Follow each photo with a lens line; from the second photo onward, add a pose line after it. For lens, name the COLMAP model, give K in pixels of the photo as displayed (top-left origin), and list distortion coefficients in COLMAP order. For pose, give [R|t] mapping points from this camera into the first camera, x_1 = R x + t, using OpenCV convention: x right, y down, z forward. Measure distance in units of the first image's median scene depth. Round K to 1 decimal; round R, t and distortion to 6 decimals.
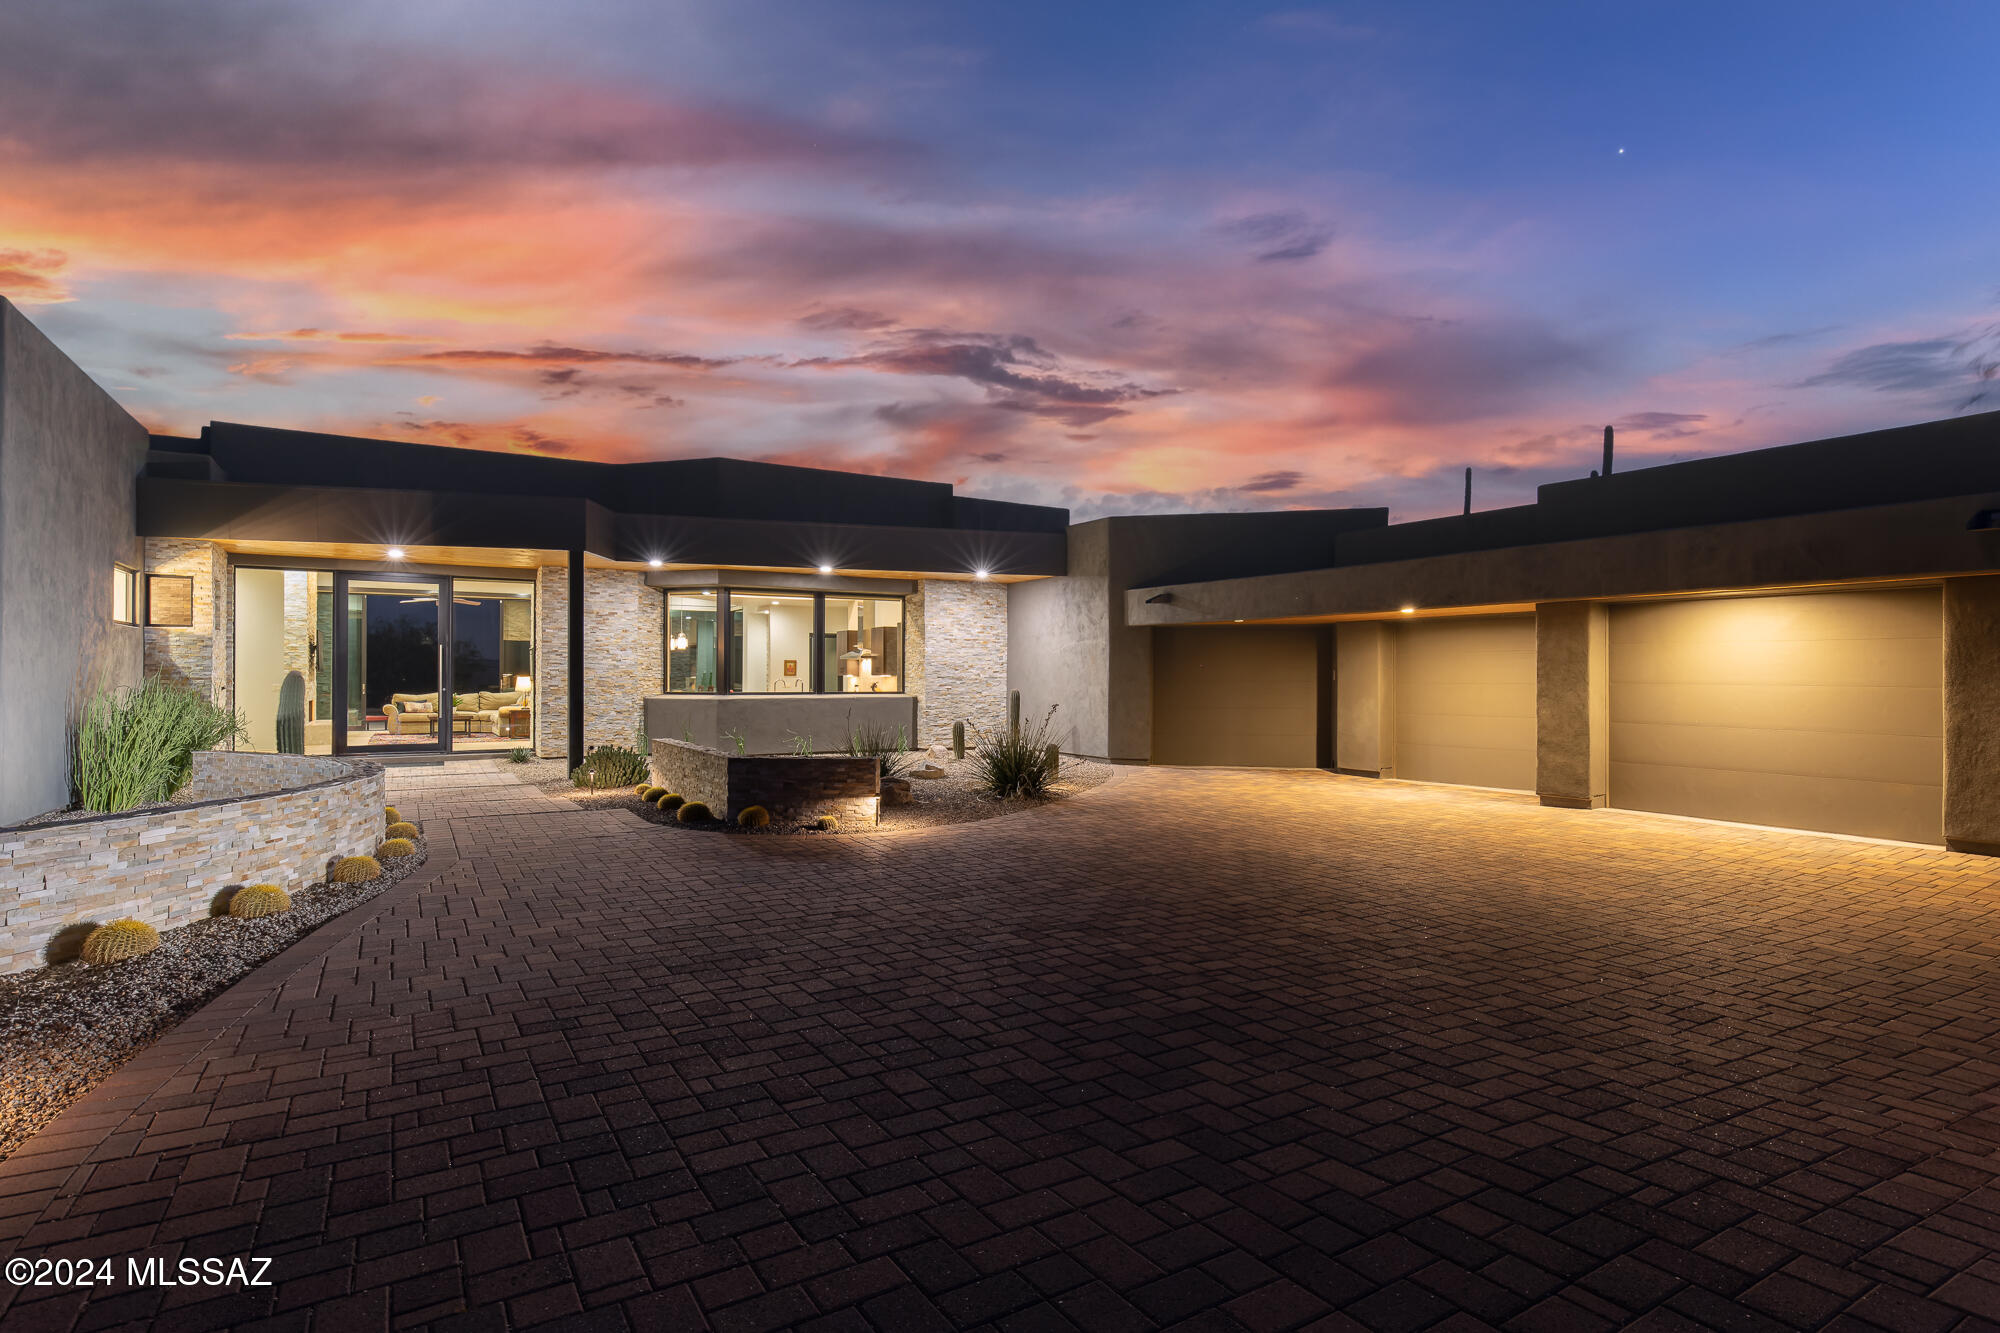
lens RADIAL K [[983.0, 0, 1000.0], [0, 983.0, 666.5], [0, 0, 1]] dist [0.000831, 0.000169]
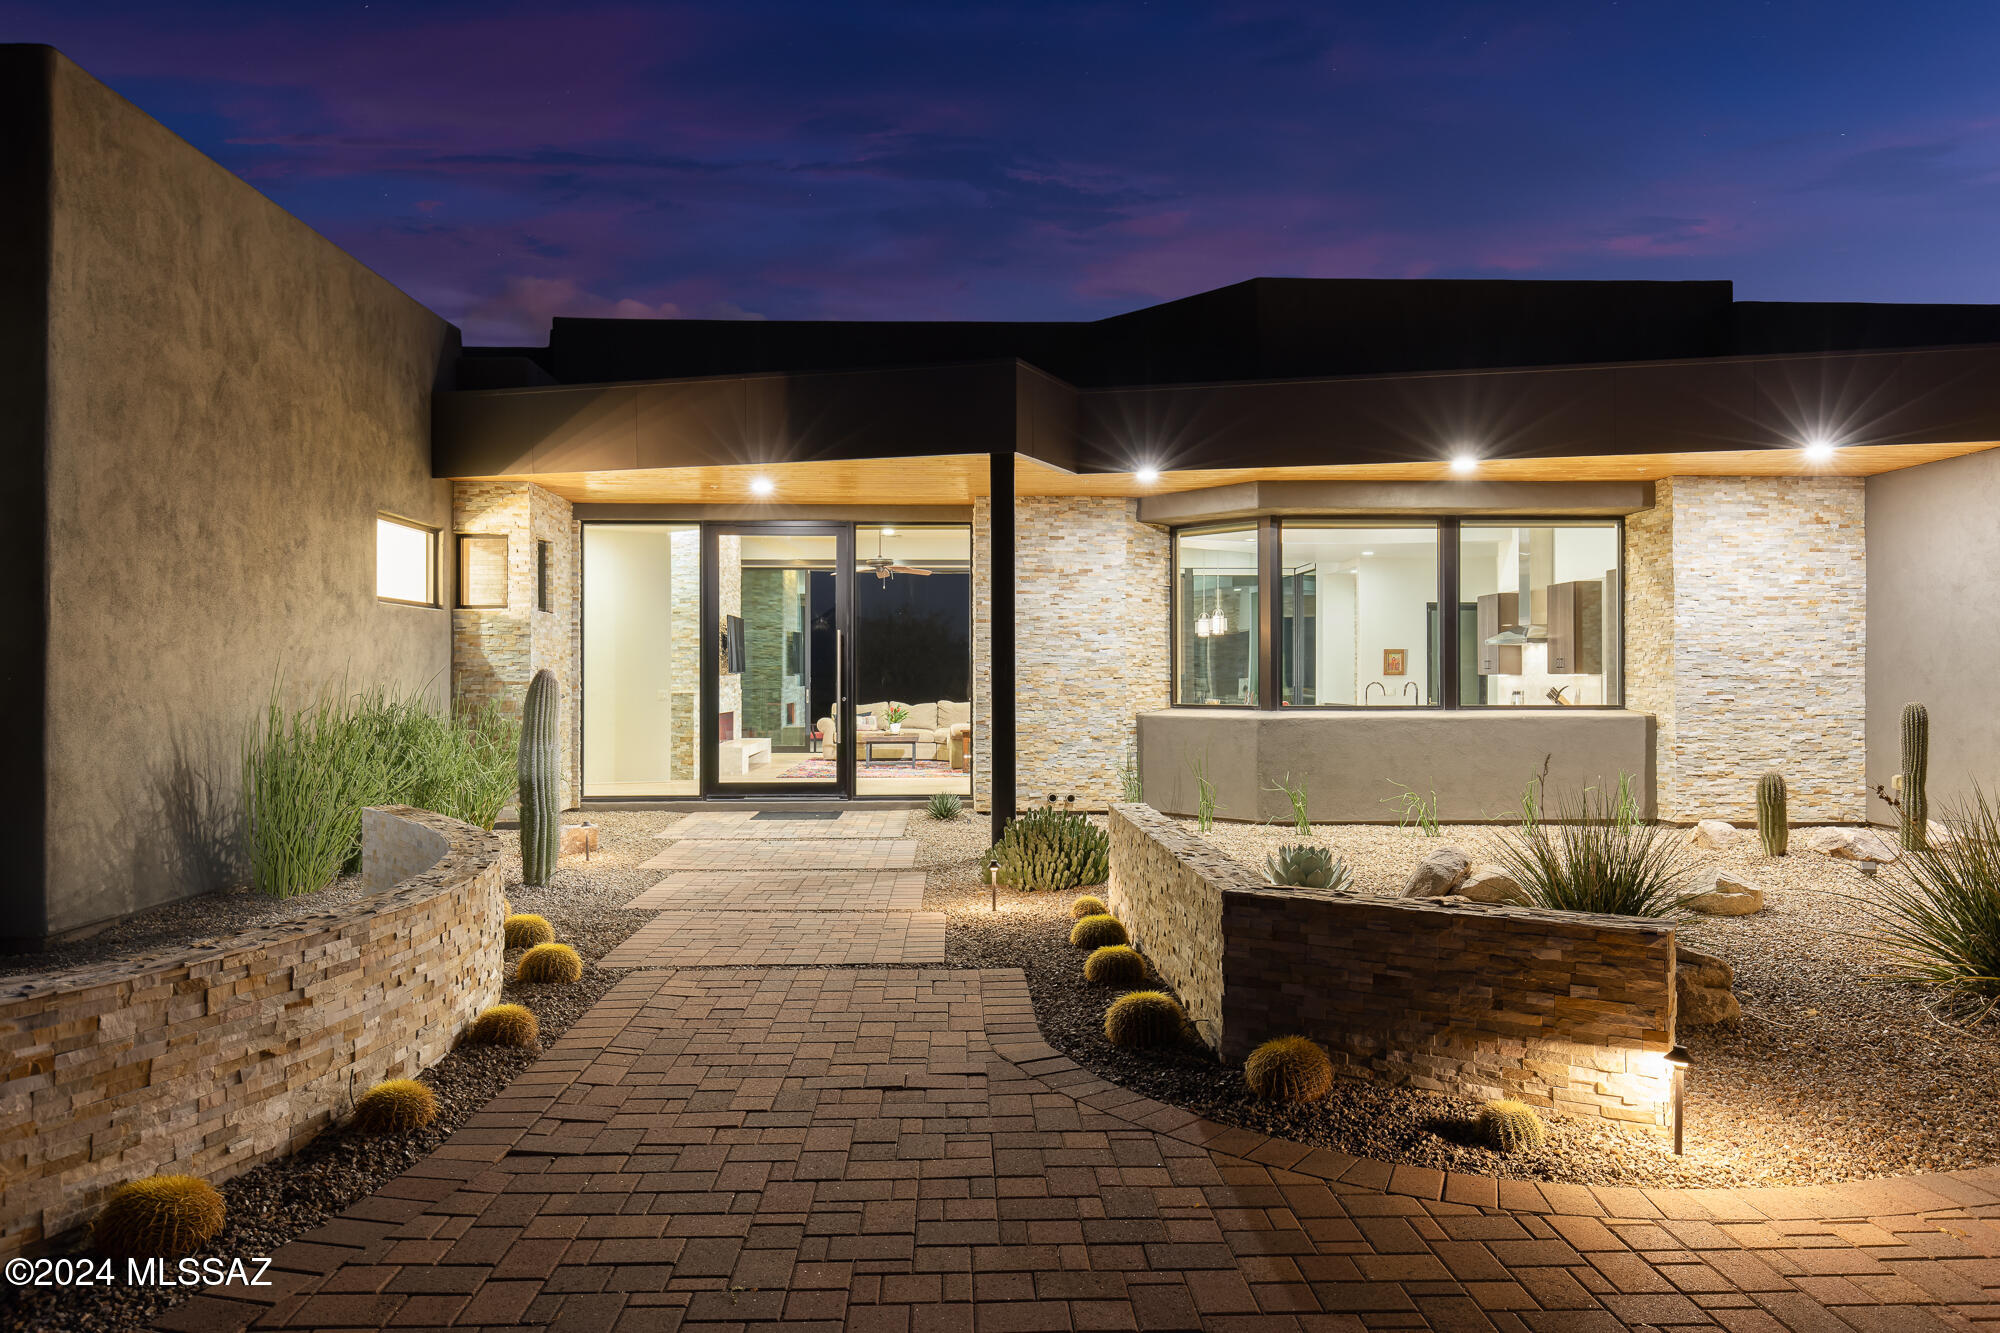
lens RADIAL K [[1306.0, 0, 1000.0], [0, 1306.0, 666.5], [0, 0, 1]] dist [-0.004958, -0.002044]
pose [[0.875184, -0.008280, -0.483720, -0.059430], [0.008686, 0.999961, -0.001402, 0.004000], [0.483713, -0.002974, 0.875222, 0.284001]]
